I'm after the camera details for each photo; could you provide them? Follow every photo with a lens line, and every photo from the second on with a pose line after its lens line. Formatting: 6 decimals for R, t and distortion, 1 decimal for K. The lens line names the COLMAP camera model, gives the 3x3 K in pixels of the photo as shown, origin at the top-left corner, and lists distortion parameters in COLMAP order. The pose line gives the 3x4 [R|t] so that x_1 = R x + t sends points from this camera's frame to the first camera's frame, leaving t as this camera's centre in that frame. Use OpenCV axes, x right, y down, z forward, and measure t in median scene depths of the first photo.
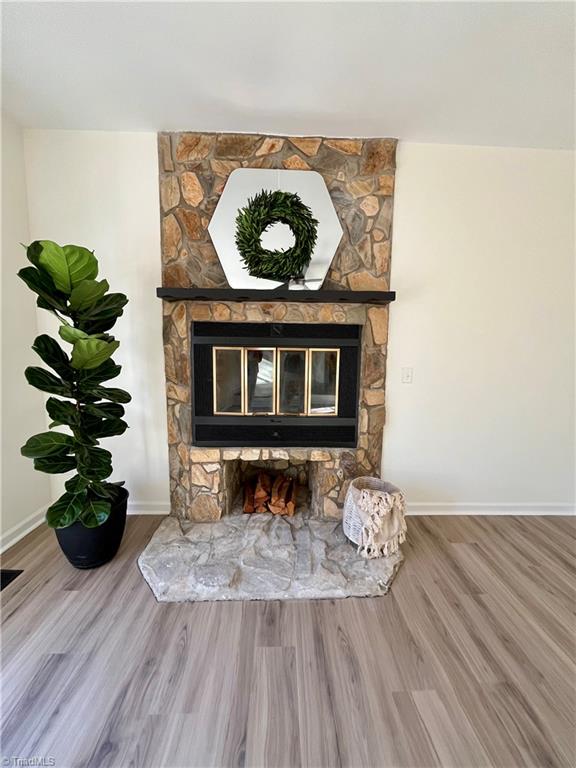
lens RADIAL K [[310.1, 0, 288.0], [0, 310.1, 384.0], [0, 0, 1]] dist [-0.002023, -0.000060]
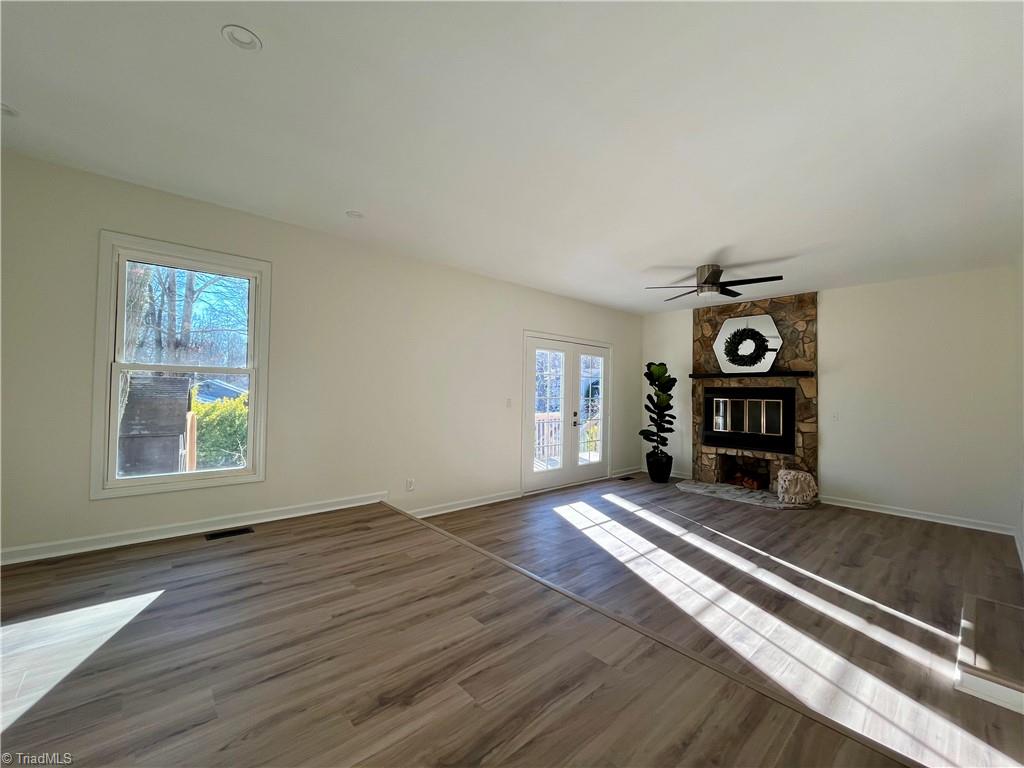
lens RADIAL K [[413.4, 0, 510.6], [0, 413.4, 382.6], [0, 0, 1]] dist [-0.002023, -0.000060]
pose [[0.644952, -0.022372, -0.763896, 1.042561], [-0.100610, 0.988386, -0.113891, 0.239786], [0.757572, 0.150310, 0.635210, -1.911855]]
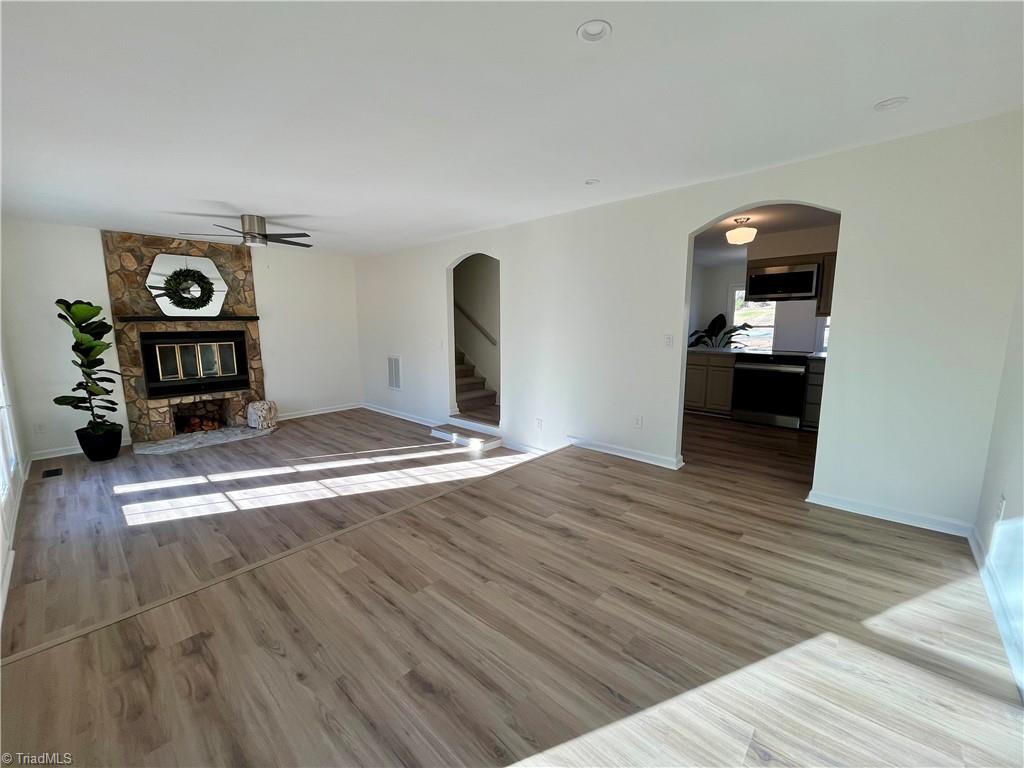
lens RADIAL K [[413.4, 0, 510.6], [0, 413.4, 382.6], [0, 0, 1]] dist [-0.002023, -0.000060]
pose [[0.693277, -0.124992, 0.709749, -0.556424], [0.103654, 0.991899, 0.073432, 0.146789], [-0.713178, 0.022659, 0.700617, -2.301940]]
